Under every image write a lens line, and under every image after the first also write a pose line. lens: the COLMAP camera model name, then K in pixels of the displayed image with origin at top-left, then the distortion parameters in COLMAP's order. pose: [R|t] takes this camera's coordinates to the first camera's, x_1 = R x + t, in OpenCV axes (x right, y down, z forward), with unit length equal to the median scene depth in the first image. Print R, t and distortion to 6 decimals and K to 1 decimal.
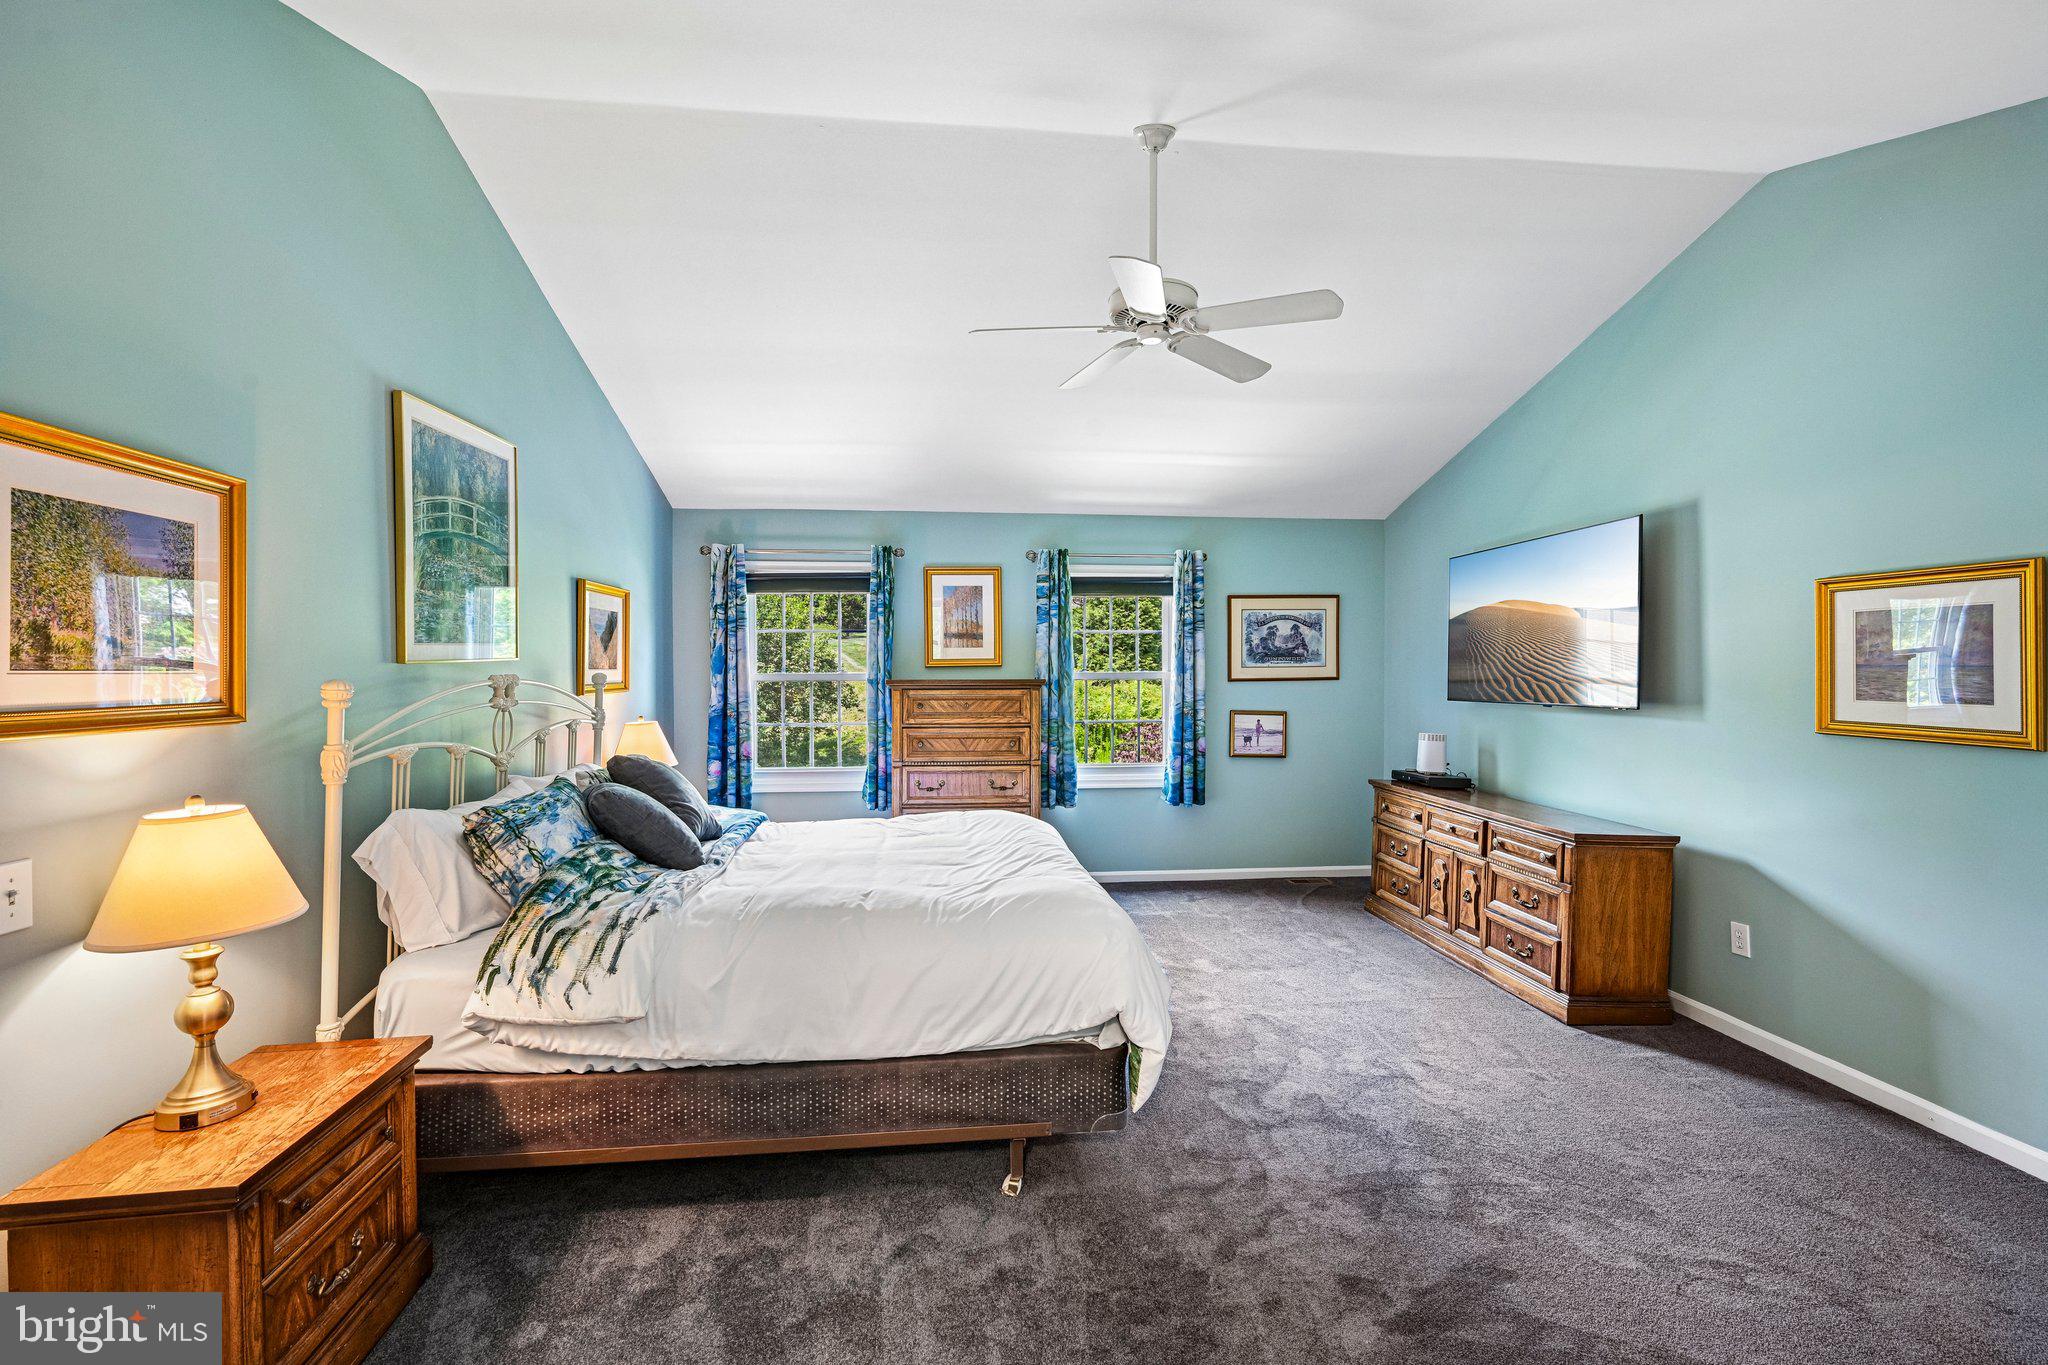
lens RADIAL K [[915.3, 0, 1019.4], [0, 915.3, 677.4], [0, 0, 1]] dist [-0.002311, 0.000890]
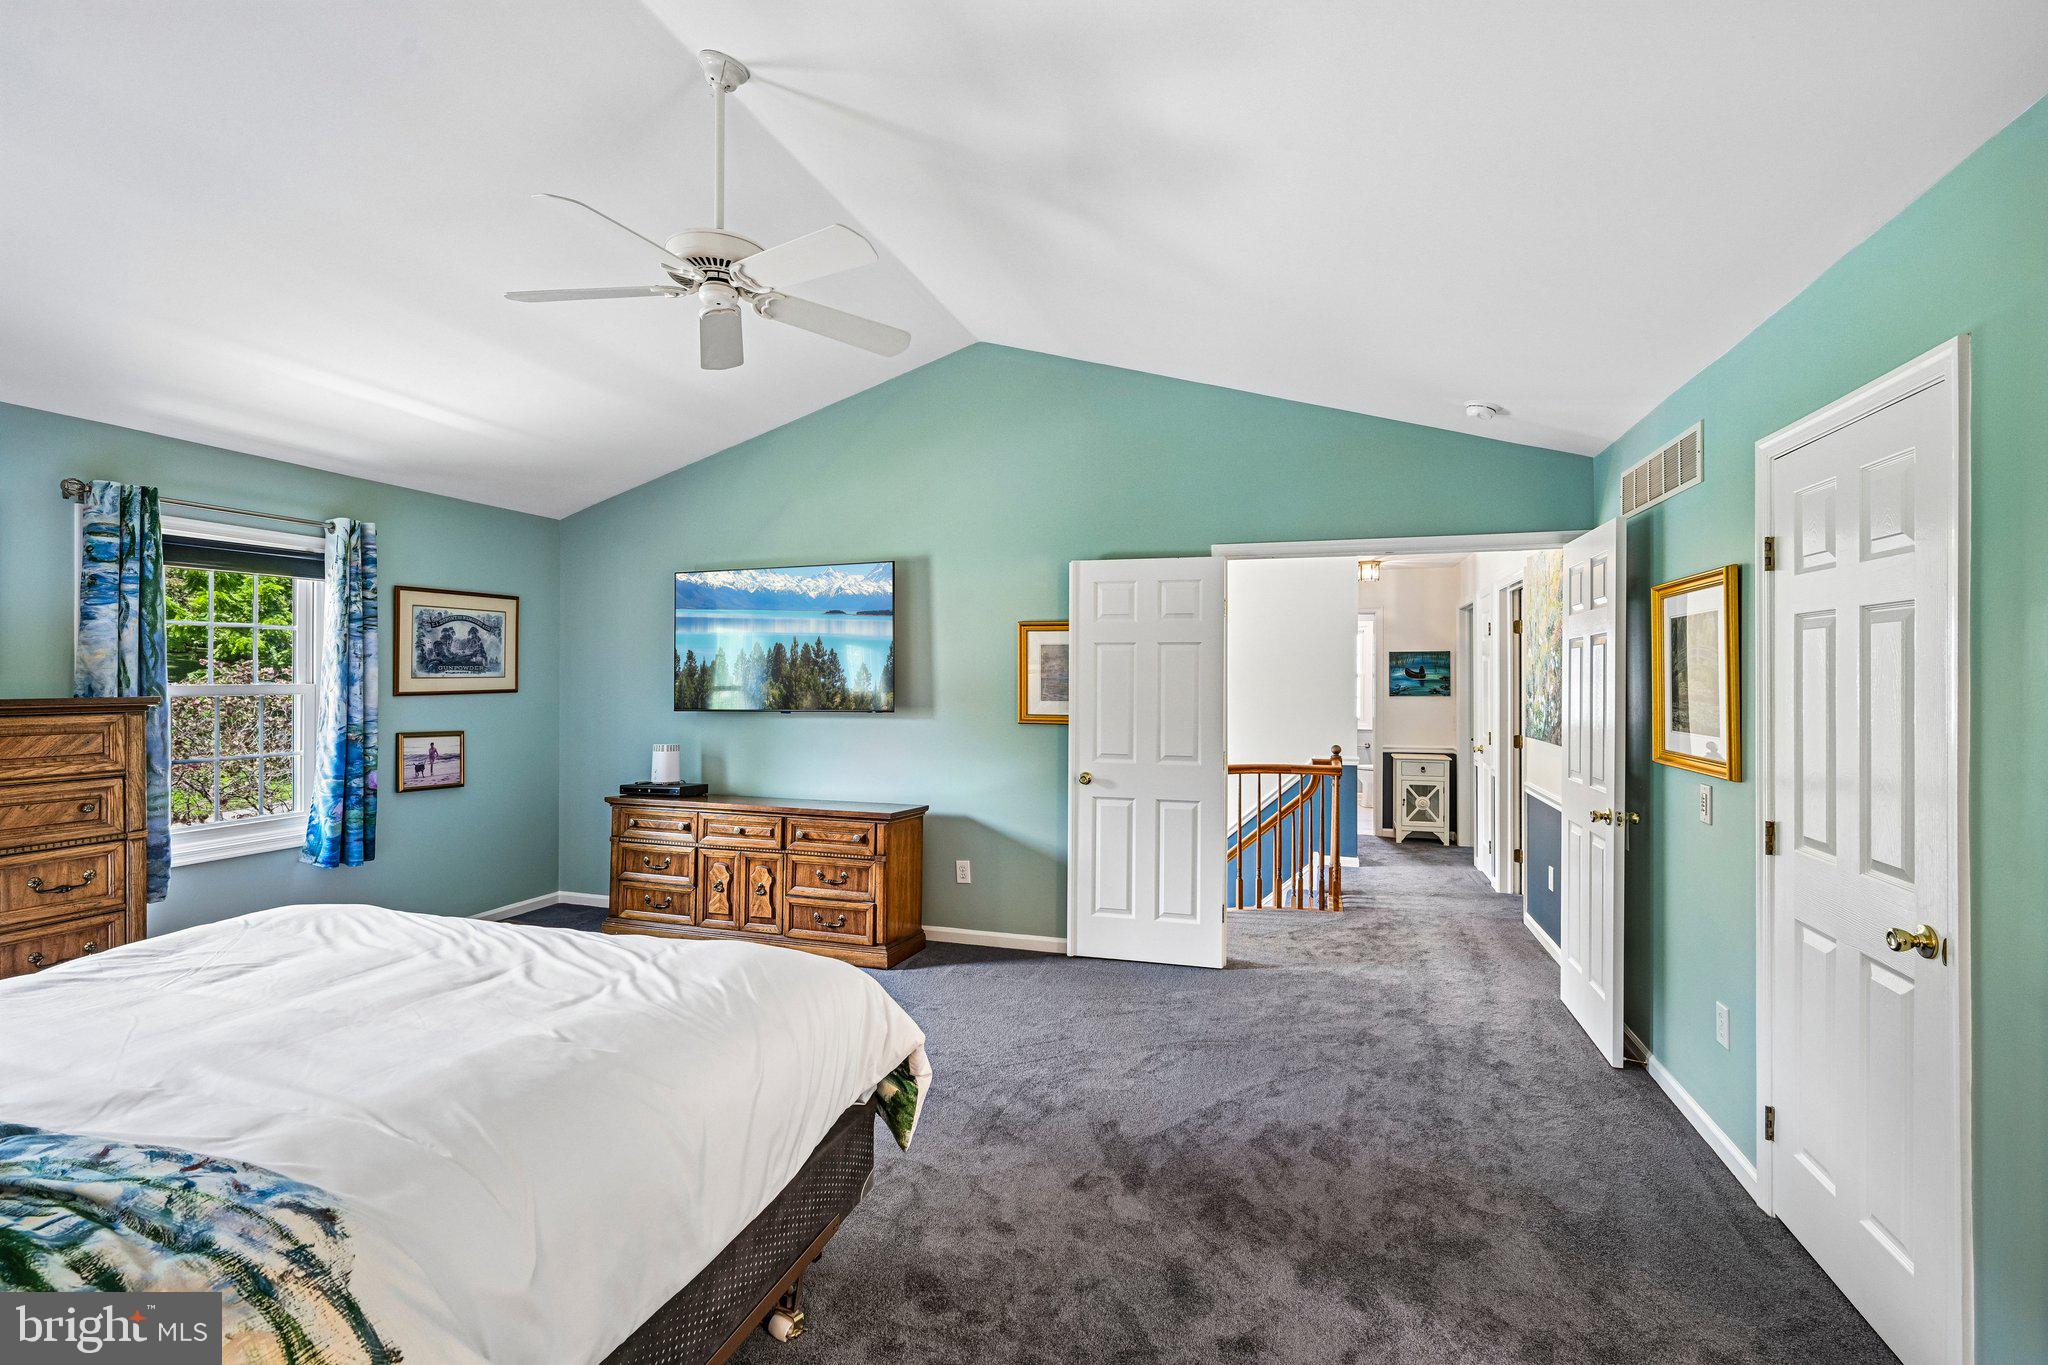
lens RADIAL K [[915.3, 0, 1026.8], [0, 915.3, 676.3], [0, 0, 1]] dist [-0.002311, 0.000890]
pose [[0.399082, 0.003915, 0.916907, -0.302060], [0.007063, 0.999948, -0.007344, -0.003177], [-0.916888, 0.009406, 0.399033, 0.219562]]
